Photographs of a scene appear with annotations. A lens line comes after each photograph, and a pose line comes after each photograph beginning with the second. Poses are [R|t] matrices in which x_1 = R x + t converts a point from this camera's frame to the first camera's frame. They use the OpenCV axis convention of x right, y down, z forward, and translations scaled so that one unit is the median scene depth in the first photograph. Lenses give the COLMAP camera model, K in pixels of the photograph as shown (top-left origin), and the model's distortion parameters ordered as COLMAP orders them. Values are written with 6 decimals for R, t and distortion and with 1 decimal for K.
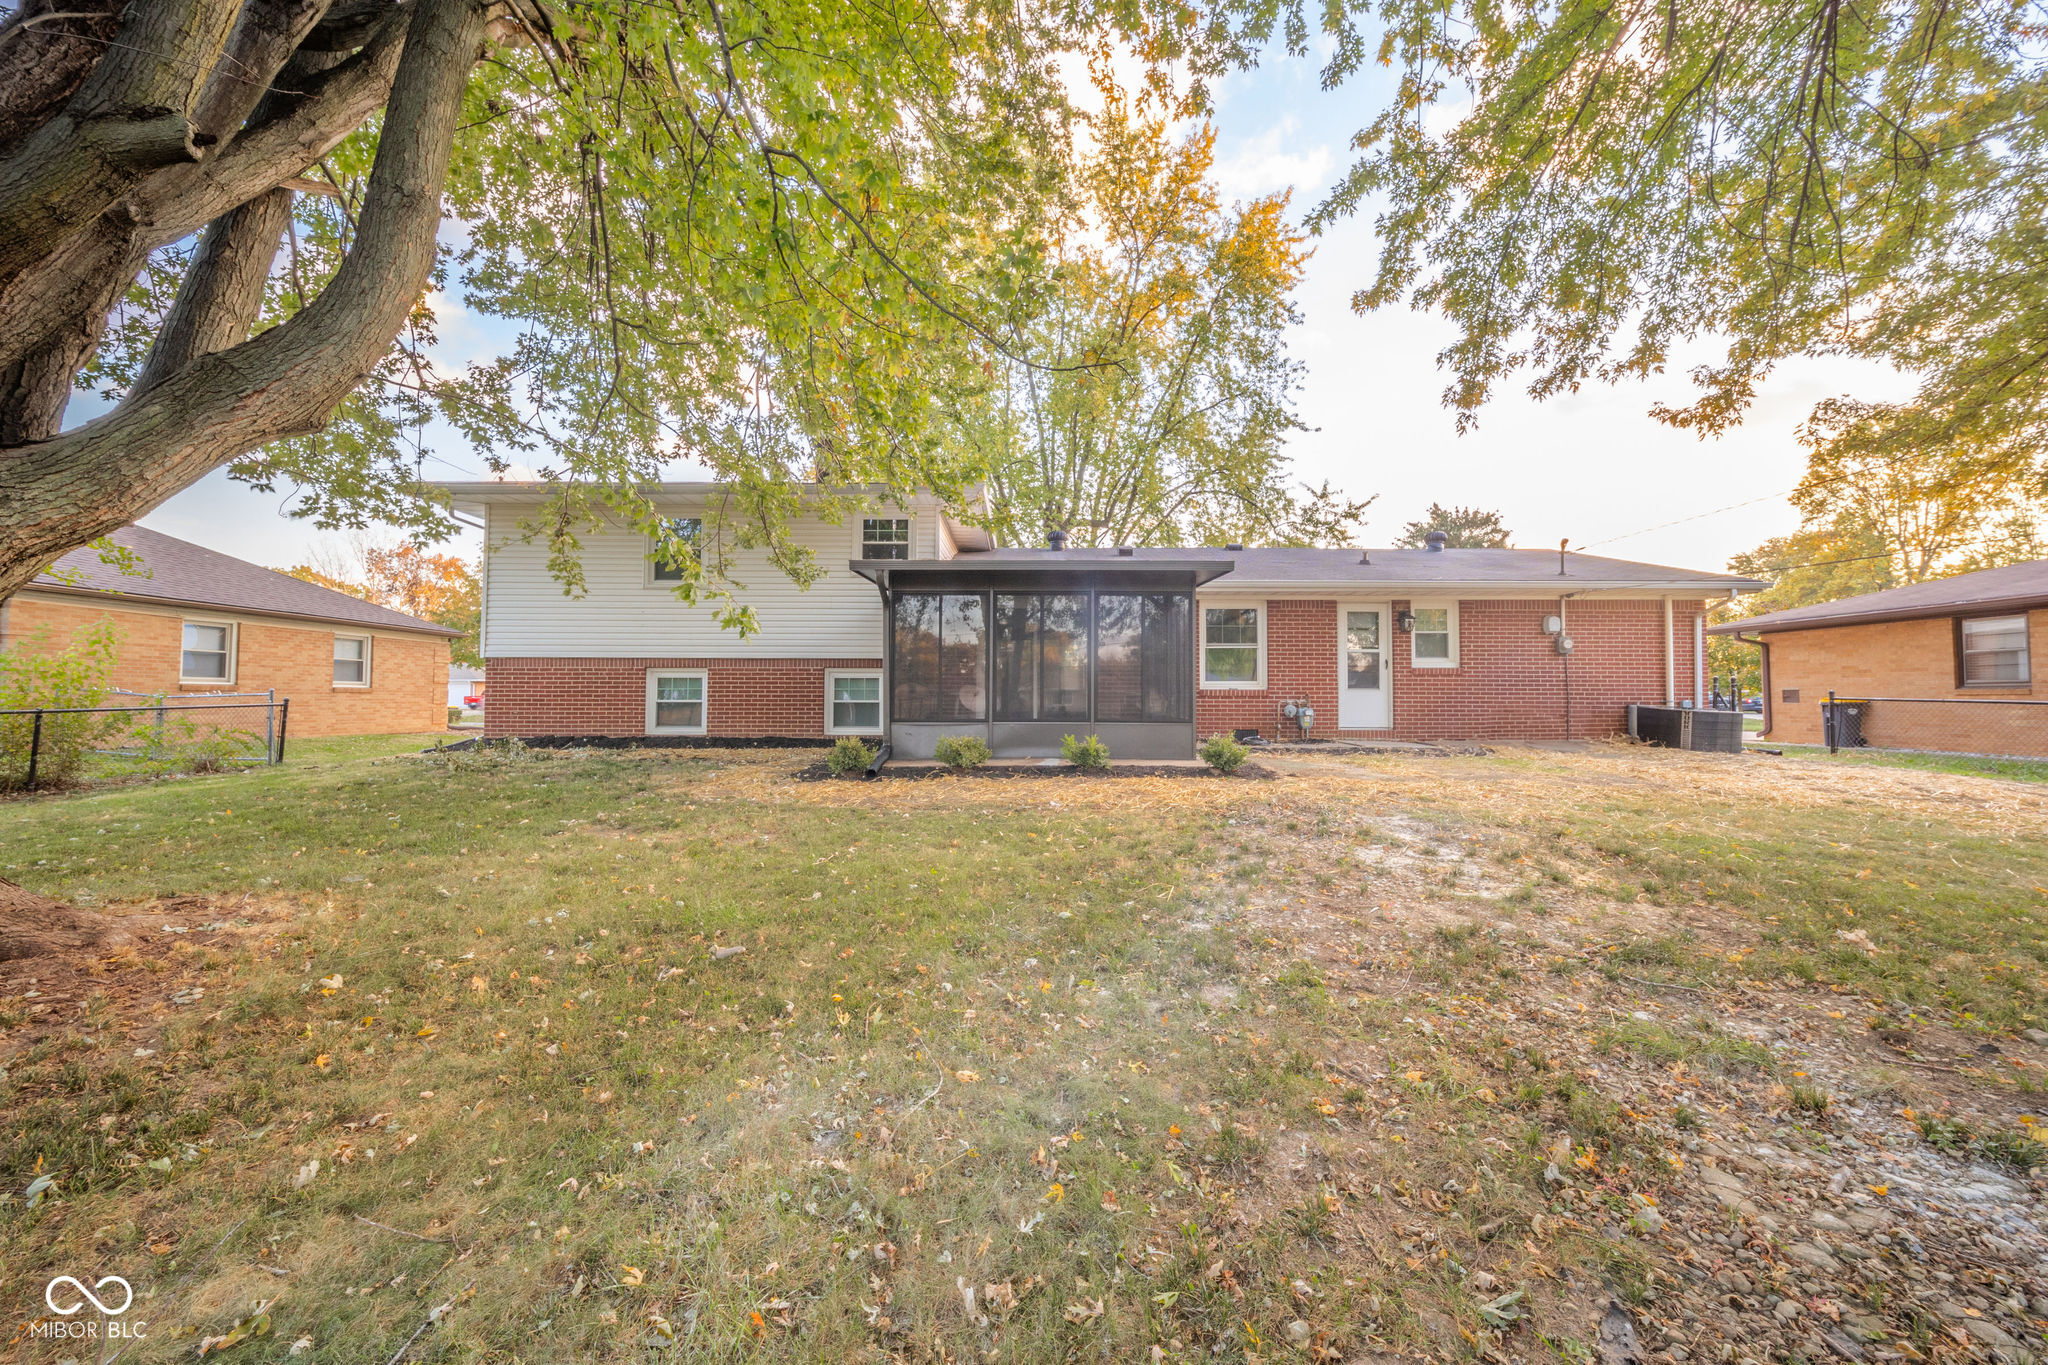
lens RADIAL K [[731.0, 0, 1021.5], [0, 731.0, 682.9], [0, 0, 1]] dist [0.000102, -0.000456]
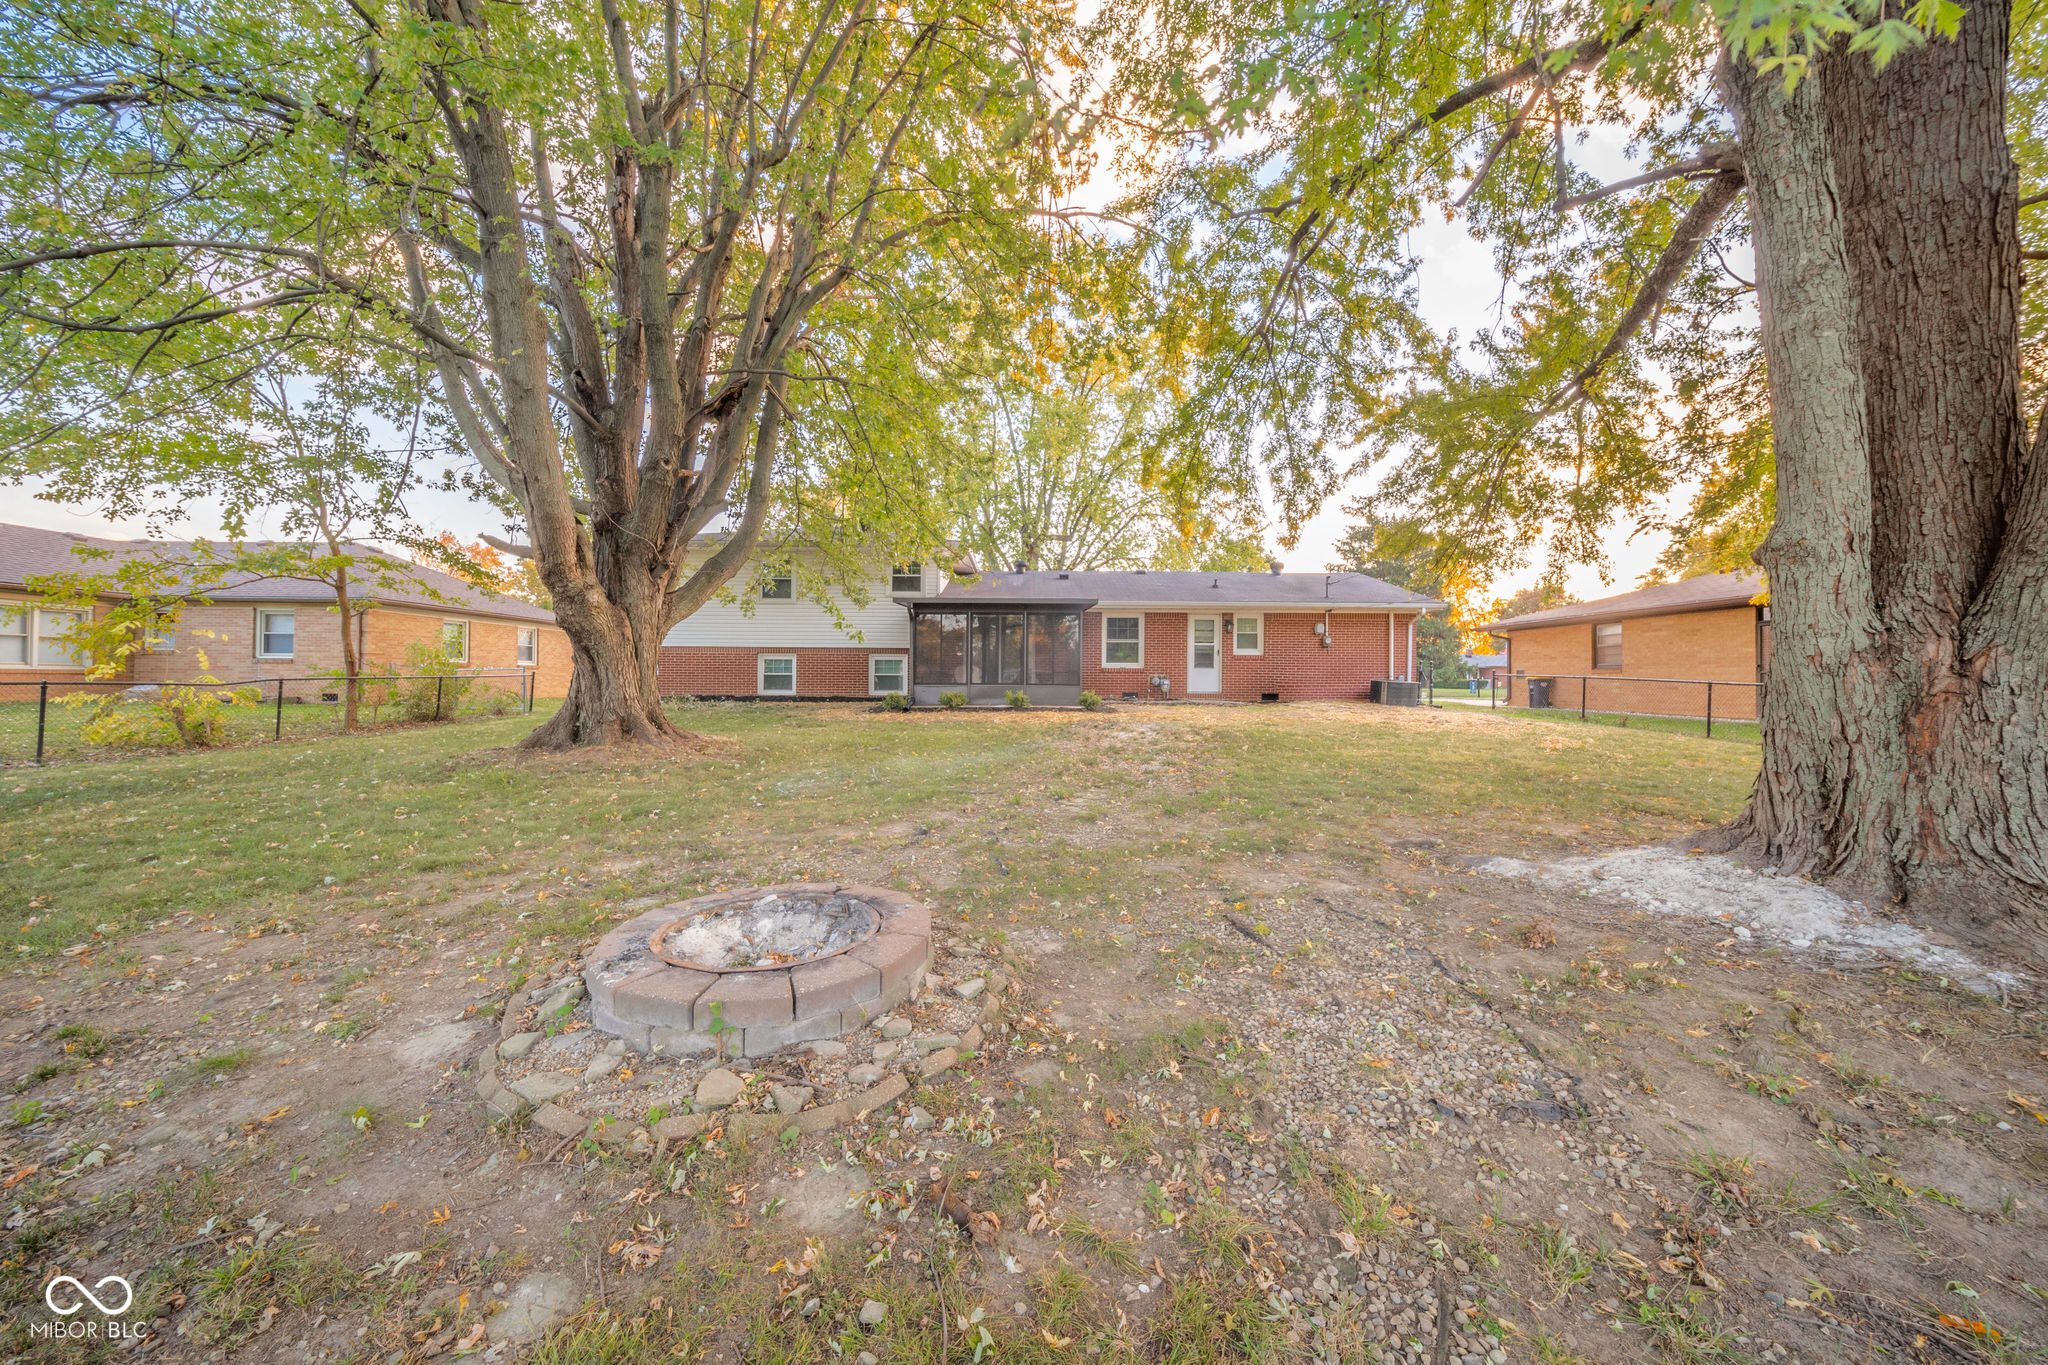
lens RADIAL K [[731.0, 0, 1021.5], [0, 731.0, 682.9], [0, 0, 1]] dist [0.000102, -0.000456]
pose [[0.999990, 0.003469, 0.002881, 0.062633], [-0.003541, 0.999672, 0.025369, 0.001608], [-0.002792, -0.025379, 0.999674, -0.616454]]
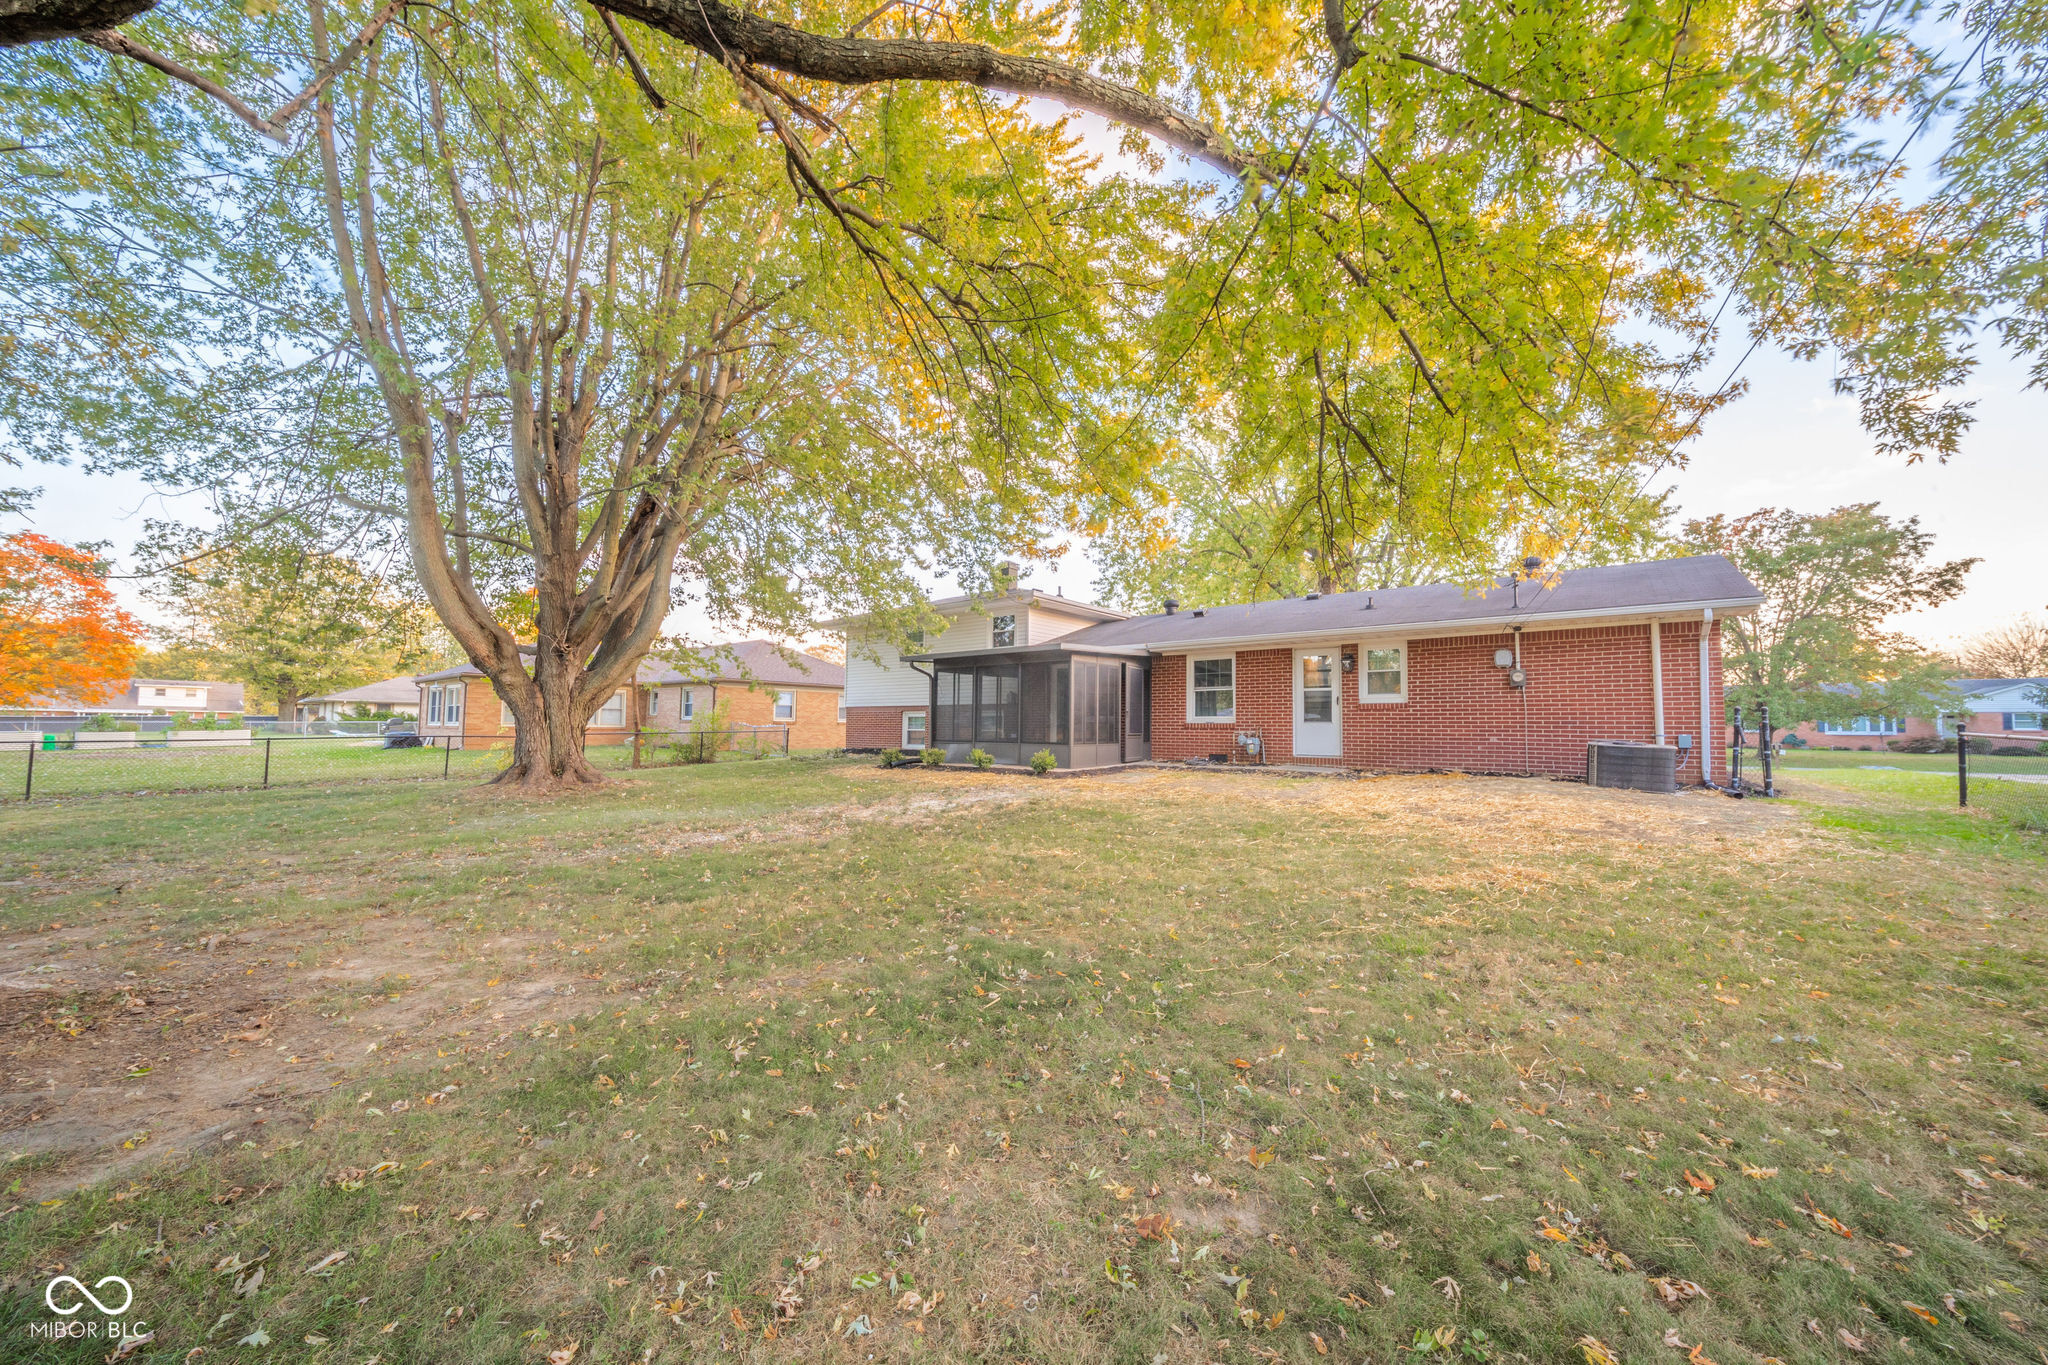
lens RADIAL K [[731.0, 0, 1021.5], [0, 731.0, 682.9], [0, 0, 1]] dist [0.000102, -0.000456]
pose [[0.774487, -0.036370, -0.631543, 0.852313], [0.008342, 0.998846, -0.047293, -0.003218], [0.632534, 0.031359, 0.773897, -0.207532]]
